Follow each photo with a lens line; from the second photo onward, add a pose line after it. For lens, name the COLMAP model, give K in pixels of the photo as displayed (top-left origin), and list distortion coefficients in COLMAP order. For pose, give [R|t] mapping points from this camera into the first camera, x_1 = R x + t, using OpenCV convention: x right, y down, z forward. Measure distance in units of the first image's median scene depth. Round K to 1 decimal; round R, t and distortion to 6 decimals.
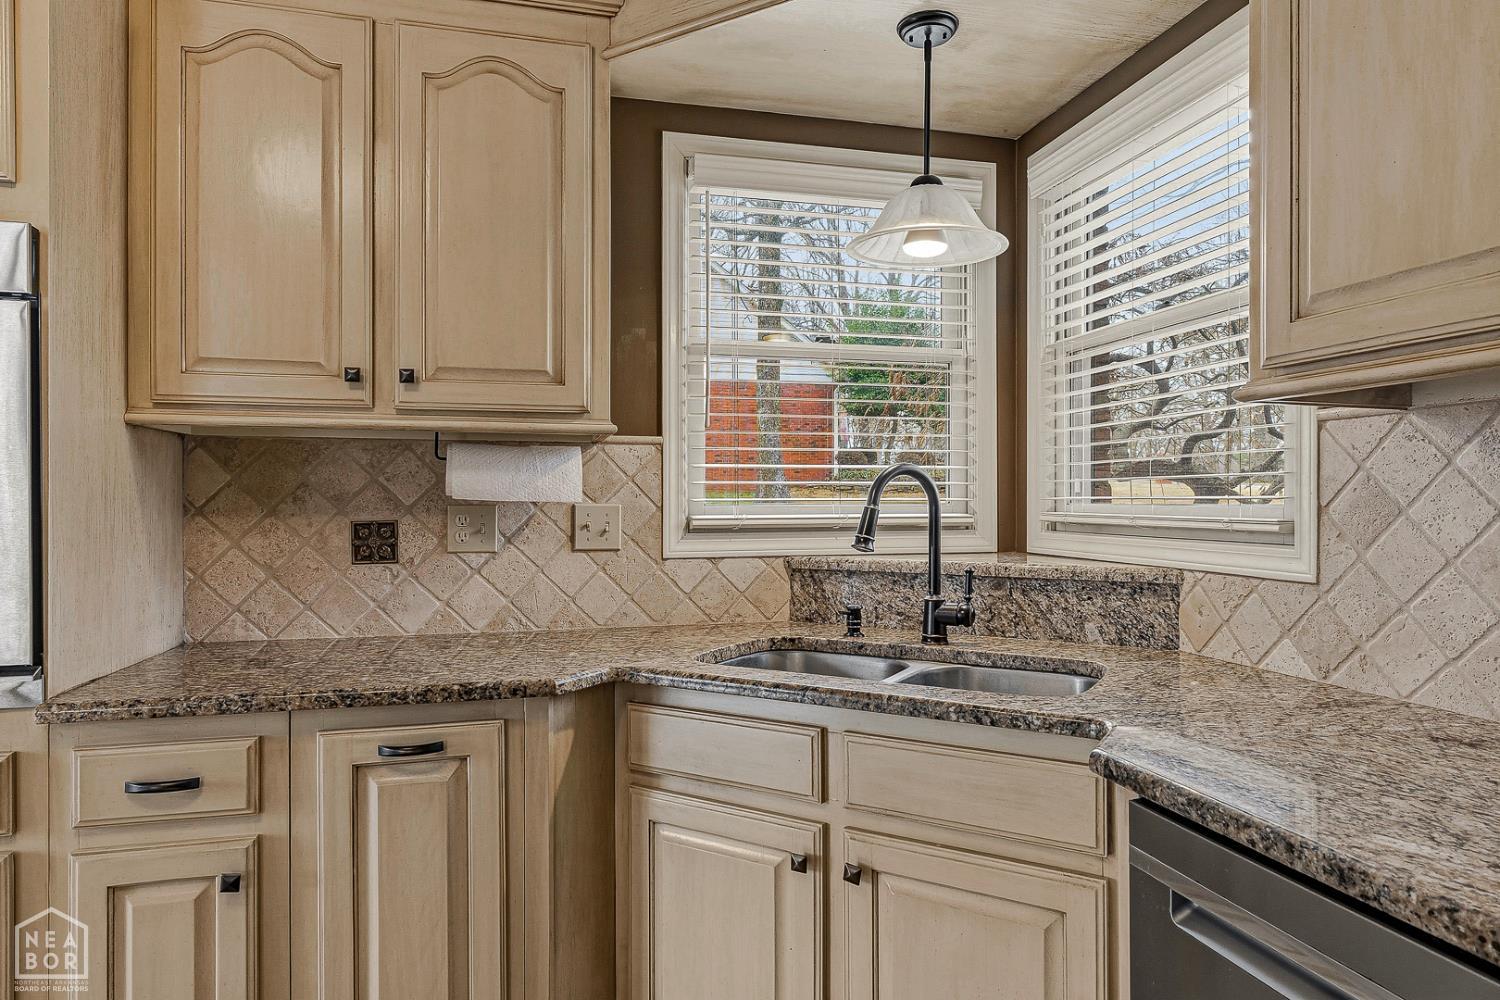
lens RADIAL K [[922.3, 0, 741.3], [0, 922.3, 494.3], [0, 0, 1]] dist [-0.006242, -0.002648]
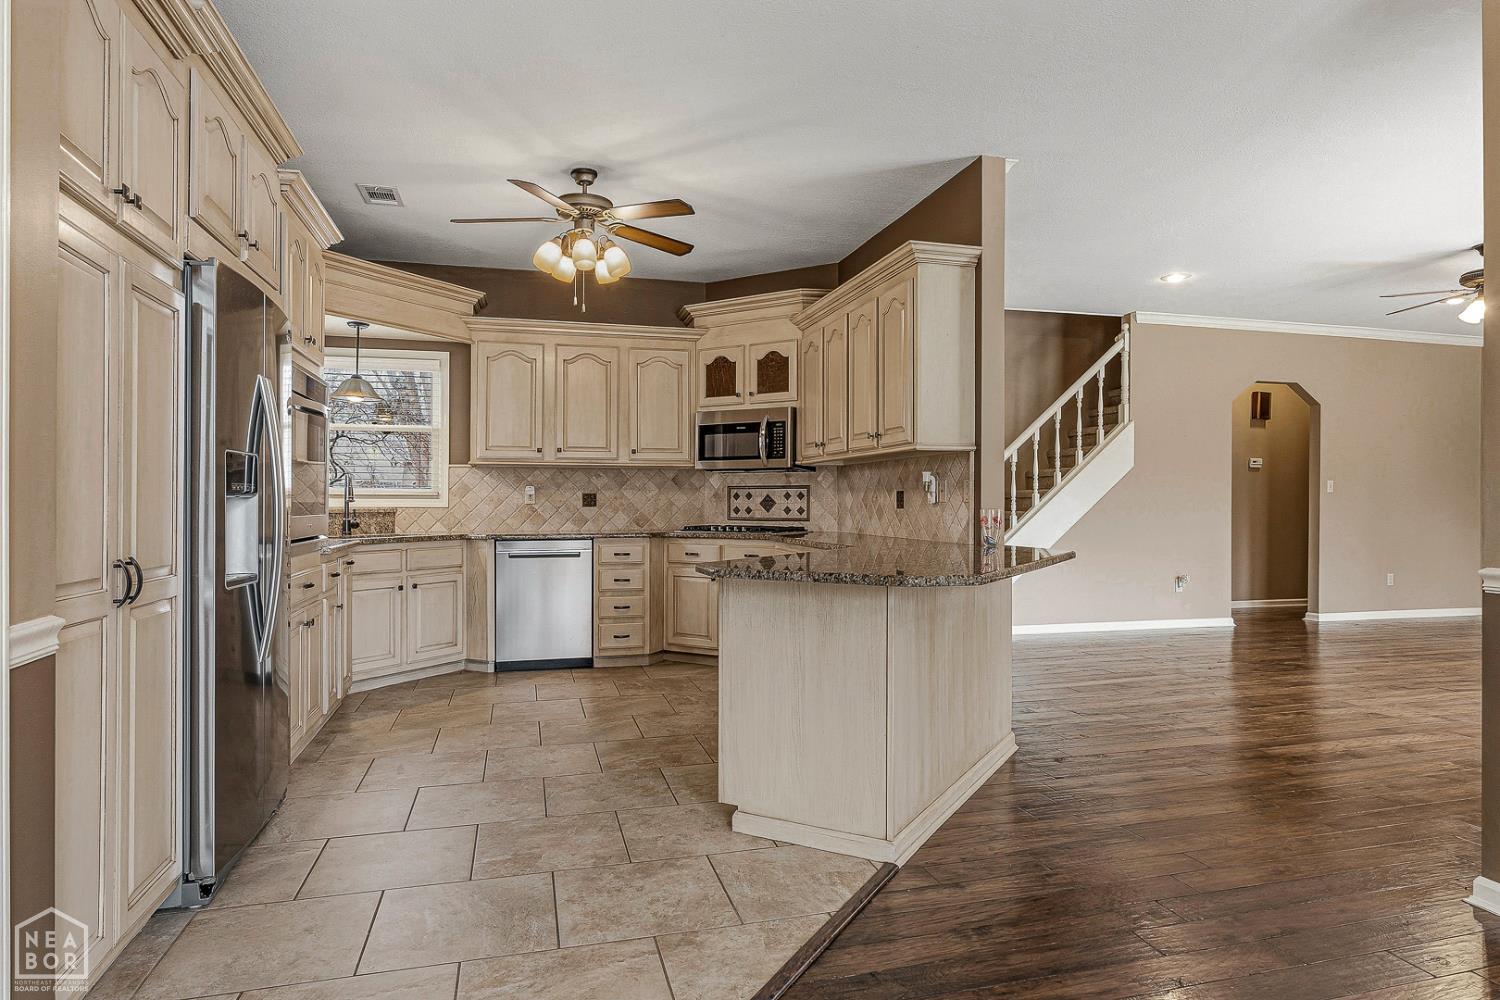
lens RADIAL K [[892.6, 0, 748.9], [0, 892.6, 499.3], [0, 0, 1]] dist [-0.000648, -0.000409]
pose [[-0.011737, 0.007046, 0.999906, -2.752153], [-0.007199, 0.999949, -0.007130, 0.066284], [-0.999905, -0.007282, -0.011685, -0.223338]]
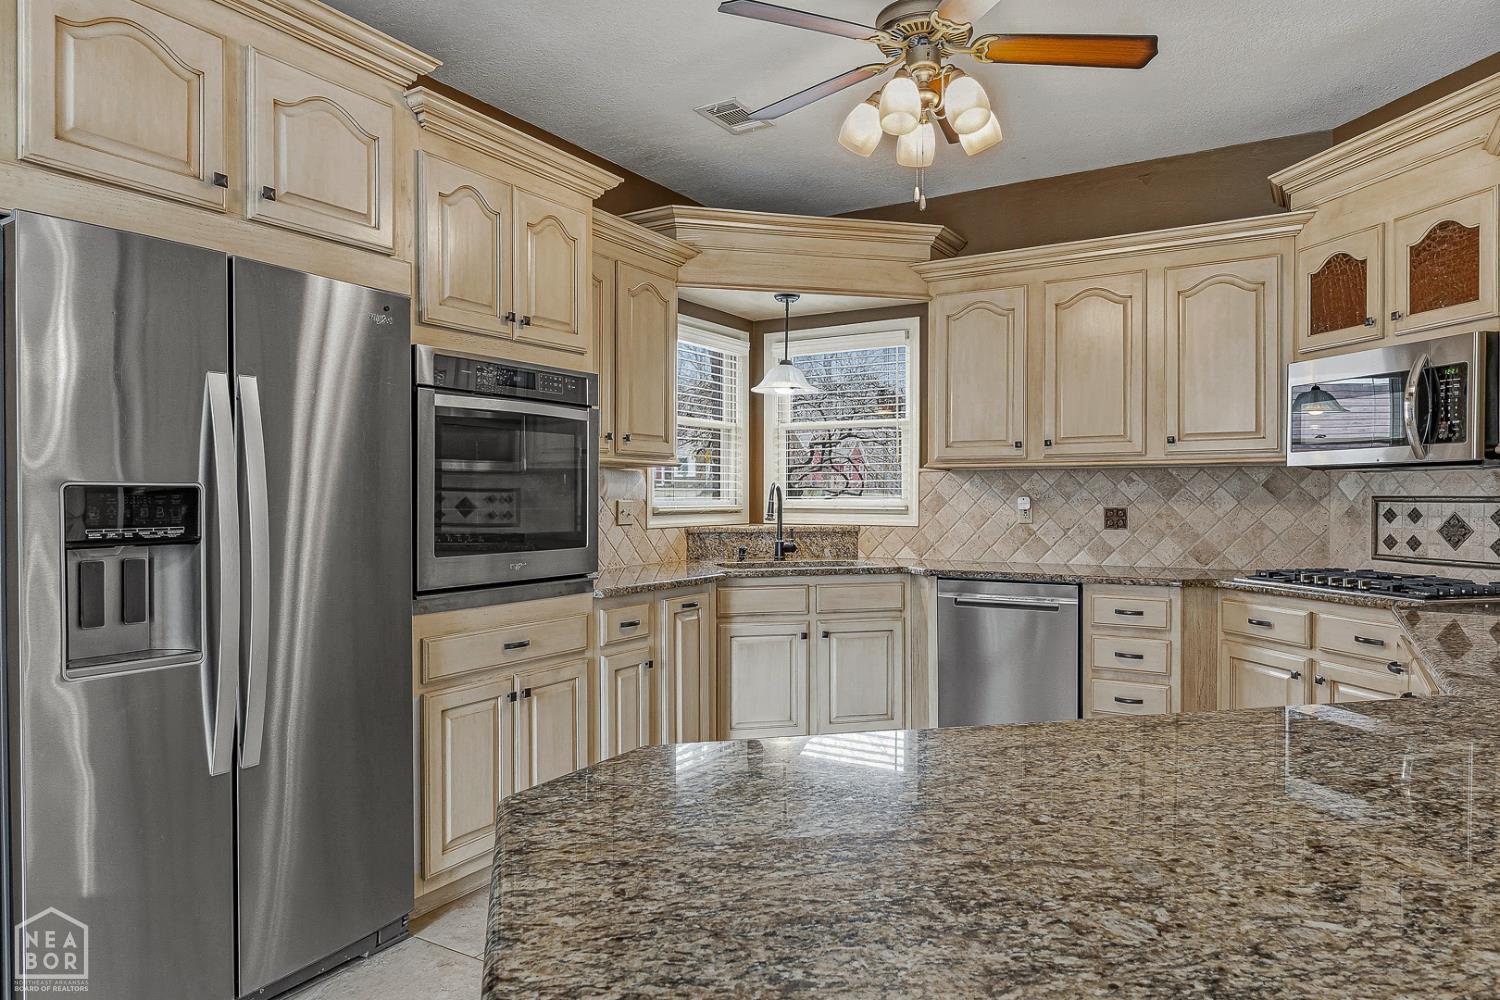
lens RADIAL K [[922.3, 0, 762.0], [0, 922.3, 505.9], [0, 0, 1]] dist [-0.006242, -0.002648]
pose [[0.717560, -0.007012, 0.696462, -1.531189], [-0.005476, 0.999862, 0.015708, -0.011718], [-0.696475, -0.015085, 0.717422, -0.668032]]
